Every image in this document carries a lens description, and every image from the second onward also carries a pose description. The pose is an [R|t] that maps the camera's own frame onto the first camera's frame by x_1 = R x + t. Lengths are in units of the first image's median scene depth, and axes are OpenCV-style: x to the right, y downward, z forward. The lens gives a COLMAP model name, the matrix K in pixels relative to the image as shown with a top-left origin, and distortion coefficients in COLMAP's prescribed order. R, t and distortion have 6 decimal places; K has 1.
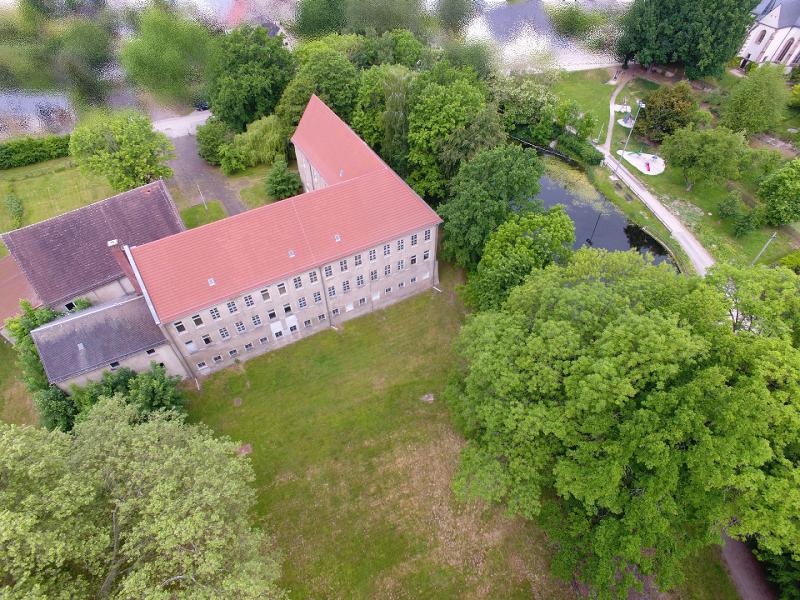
lens RADIAL K [[469.8, 0, 400.0], [0, 469.8, 300.0], [0, 0, 1]] dist [-0.070003, 0.052707]
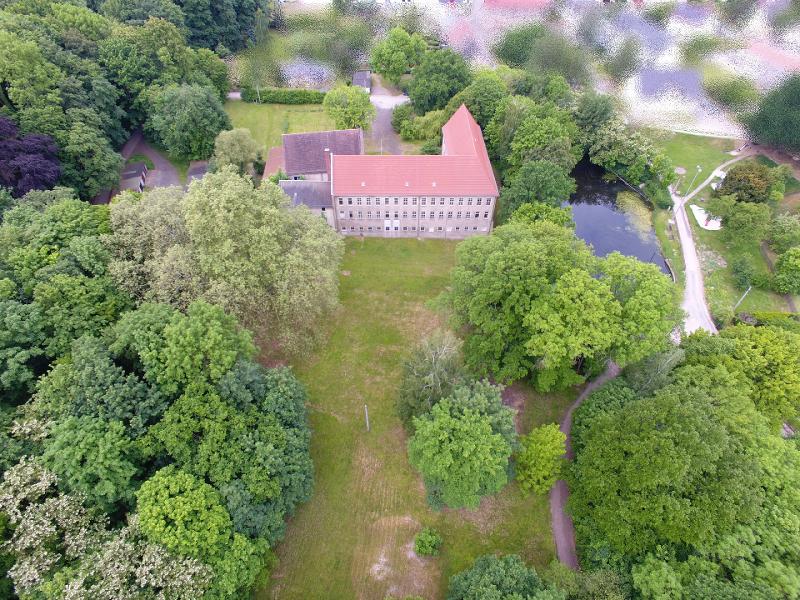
lens RADIAL K [[469.8, 0, 400.0], [0, 469.8, 300.0], [0, 0, 1]] dist [-0.070003, 0.052707]
pose [[0.881771, 0.359464, -0.305393, 0.408086], [-0.359627, 0.931302, 0.057830, 0.199583], [0.305201, 0.058835, 0.950469, -0.634776]]
